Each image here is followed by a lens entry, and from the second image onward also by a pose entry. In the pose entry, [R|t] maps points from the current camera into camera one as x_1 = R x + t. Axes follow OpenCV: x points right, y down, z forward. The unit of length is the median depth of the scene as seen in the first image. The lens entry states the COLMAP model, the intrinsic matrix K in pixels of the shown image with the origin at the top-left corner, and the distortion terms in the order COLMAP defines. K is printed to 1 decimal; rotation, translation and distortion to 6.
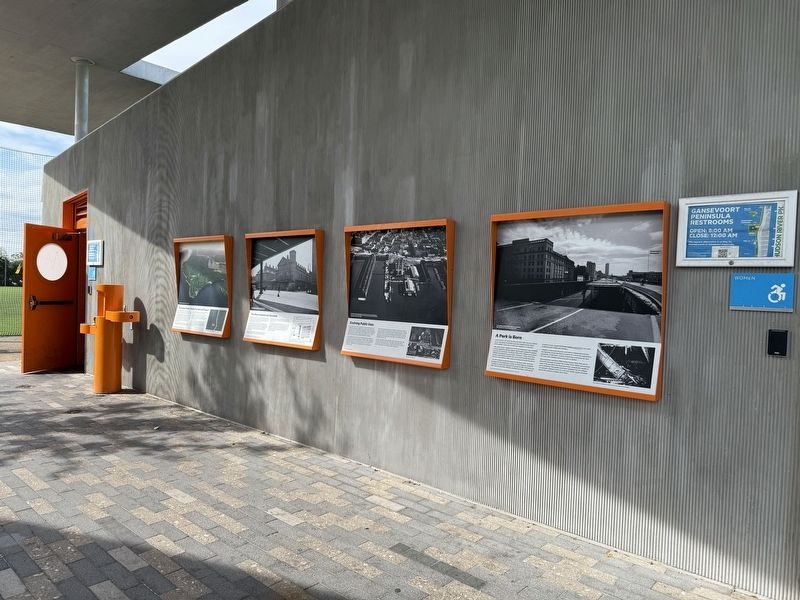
lens RADIAL K [[599.3, 0, 402.5], [0, 599.3, 304.6], [0, 0, 1]] dist [-0.000185, -0.005290]
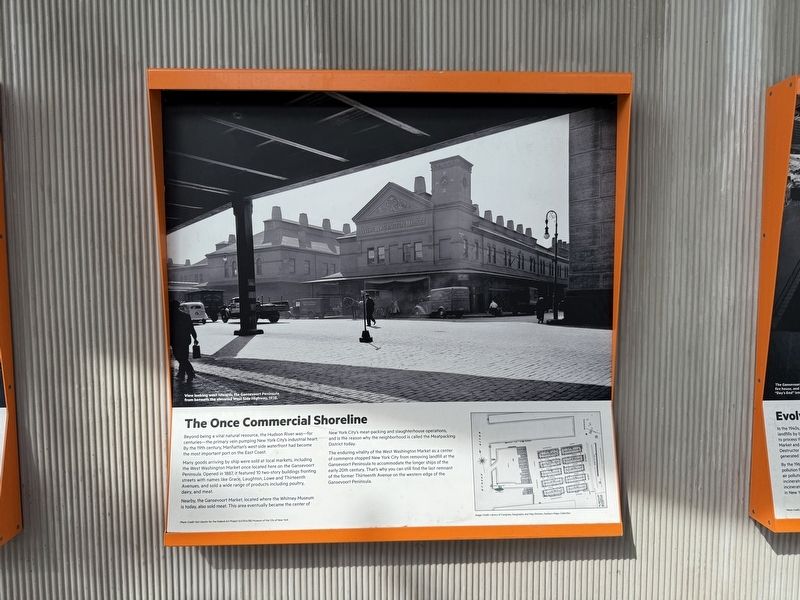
lens RADIAL K [[575.8, 0, 399.5], [0, 575.8, 300.2], [0, 0, 1]] dist [0.037871, -0.043438]
pose [[0.711521, -0.085515, 0.697442, -0.492056], [0.038755, 0.995832, 0.082563, -0.067929], [-0.701595, -0.031716, 0.711870, 1.107543]]
